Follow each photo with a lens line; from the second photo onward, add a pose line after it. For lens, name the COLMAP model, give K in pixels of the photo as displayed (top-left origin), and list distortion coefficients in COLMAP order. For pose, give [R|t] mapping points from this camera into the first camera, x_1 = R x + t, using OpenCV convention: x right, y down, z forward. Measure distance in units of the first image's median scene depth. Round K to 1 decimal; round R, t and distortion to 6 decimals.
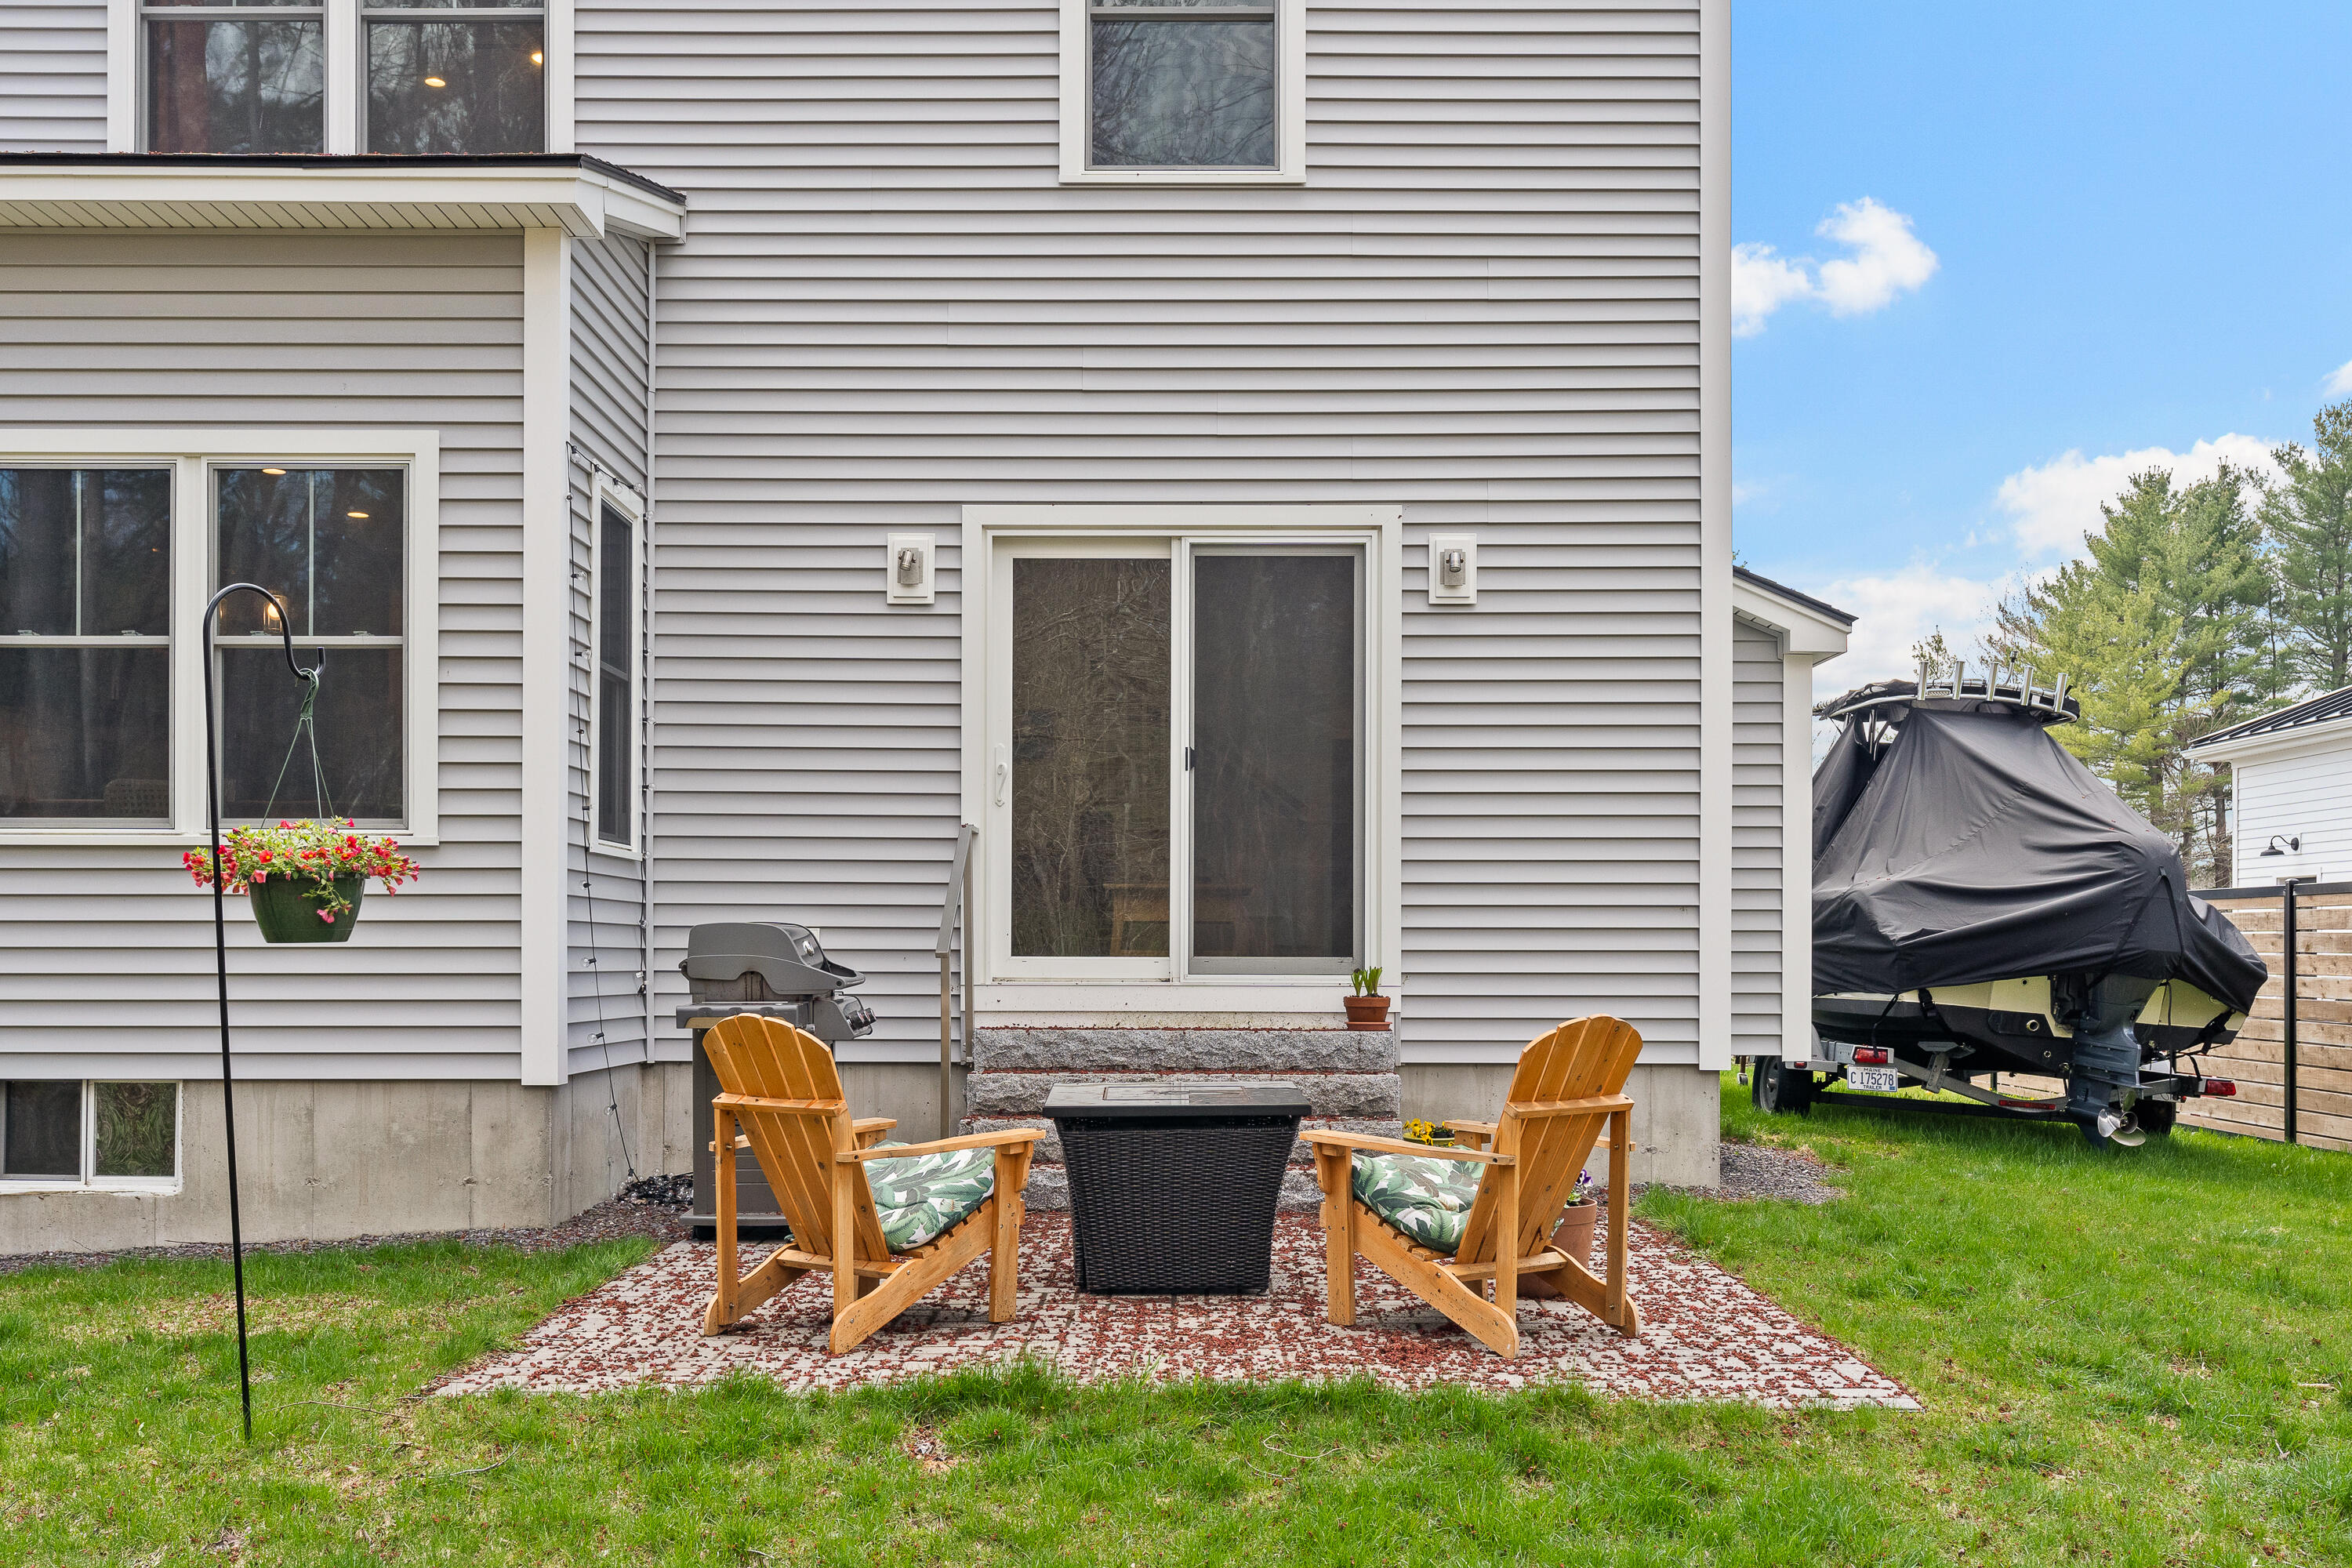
lens RADIAL K [[2295.5, 0, 1178.2], [0, 2295.5, 932.4], [0, 0, 1]] dist [0.009412, 0.000000]
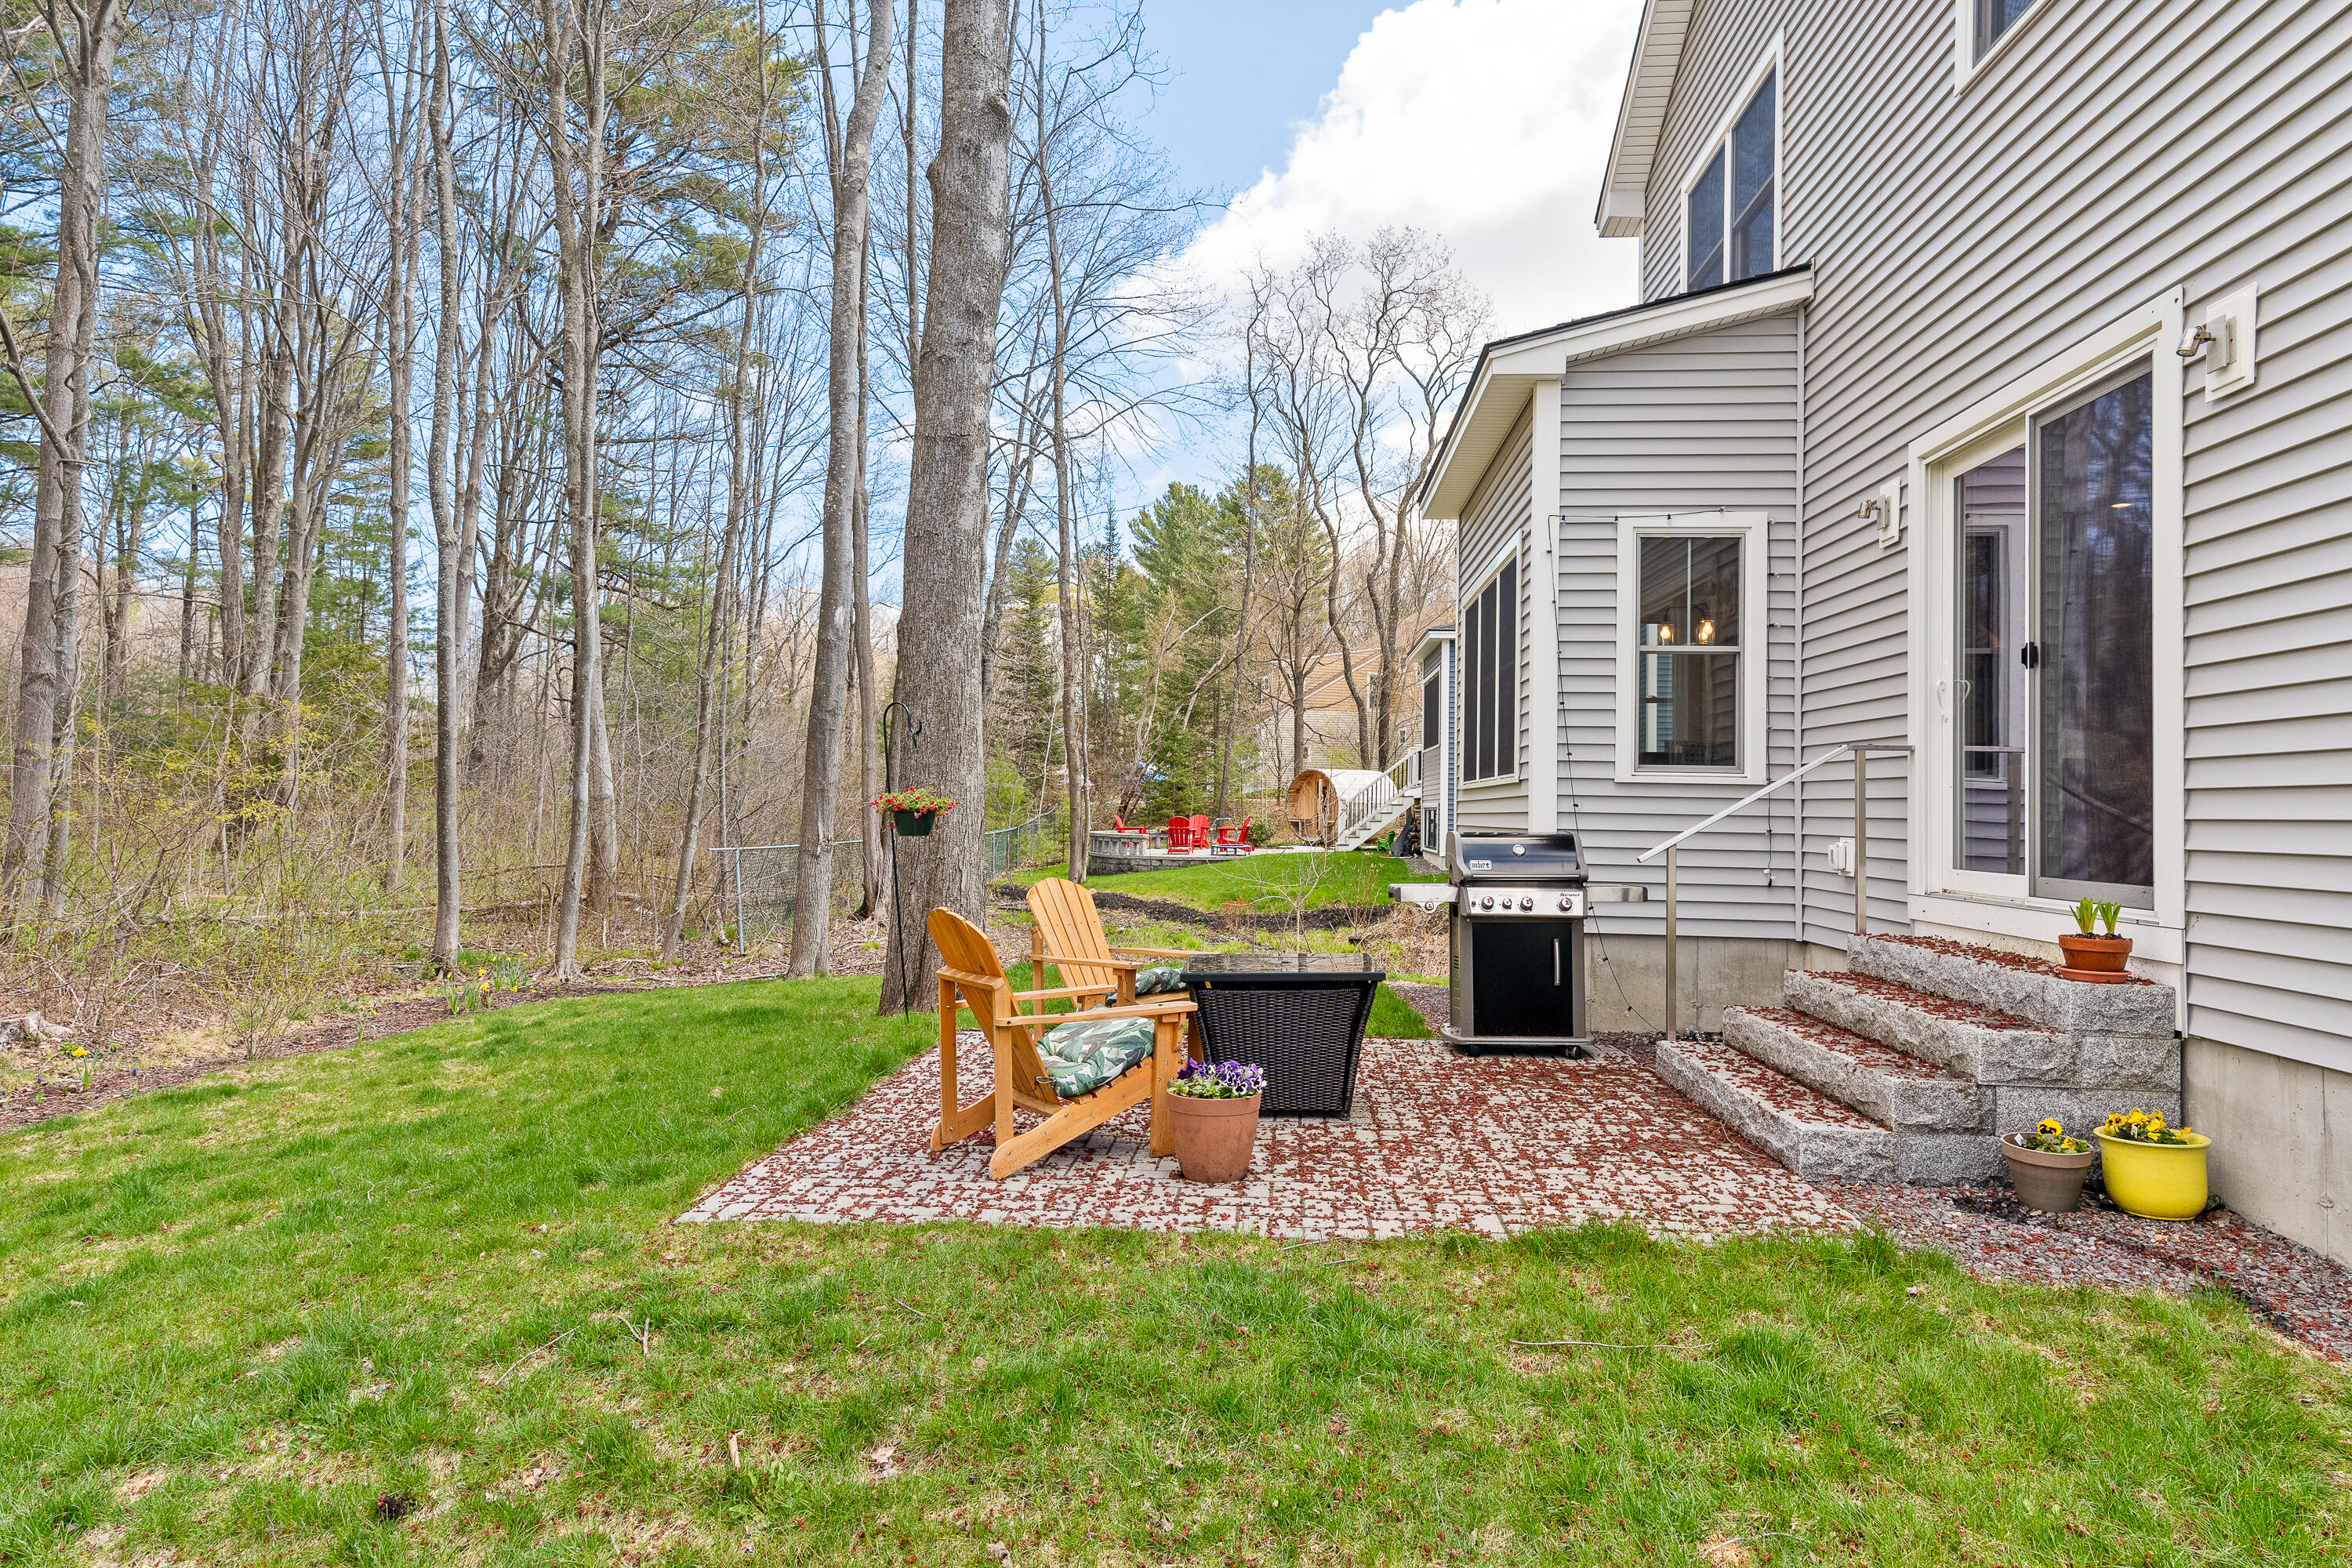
lens RADIAL K [[1378.5, 0, 1169.5], [0, 1378.5, 782.2], [0, 0, 1]] dist [0.002554, -0.000630]
pose [[-0.085113, -0.025363, -0.996048, 0.570139], [-0.008320, 0.999659, -0.024744, -0.010140], [0.996337, 0.006181, -0.085295, 0.712729]]
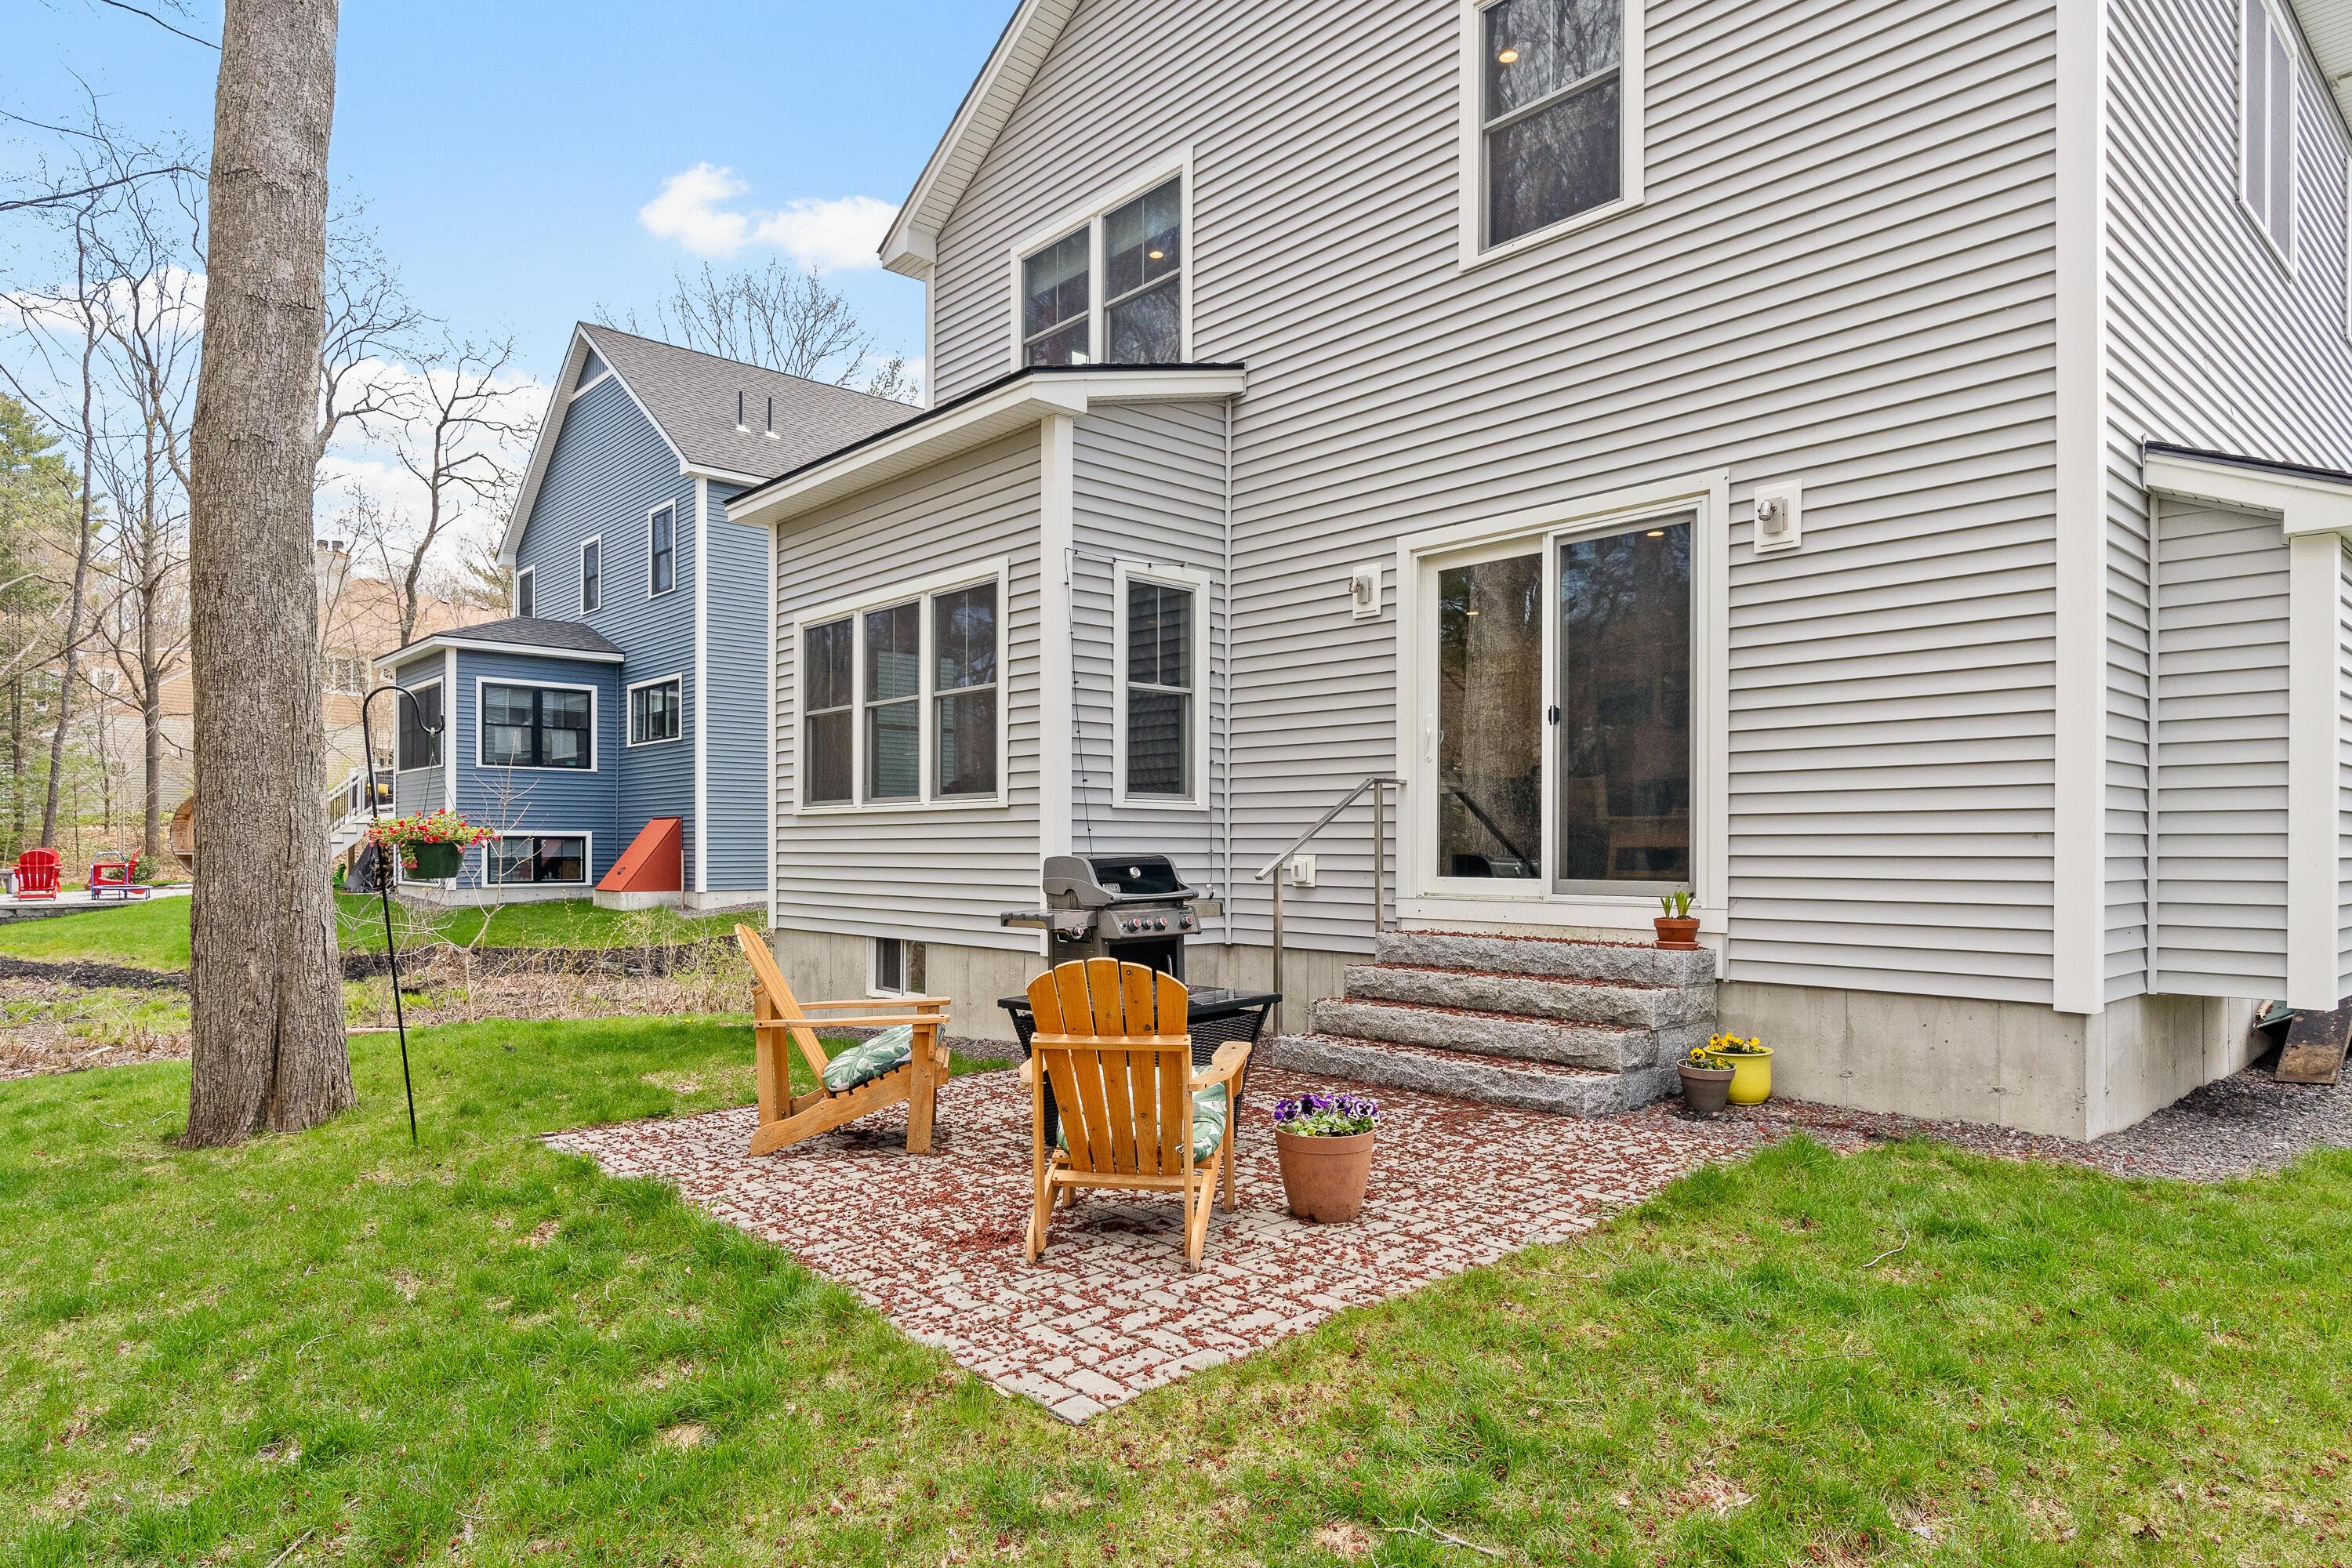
lens RADIAL K [[1357.8, 0, 1105.4], [0, 1357.8, 852.2], [0, 0, 1]] dist [-0.002339, 0.000878]
pose [[0.650371, 0.000642, -0.759616, 0.394128], [0.006664, 0.999956, 0.006550, -0.009943], [0.759587, -0.009322, 0.650338, 0.357627]]
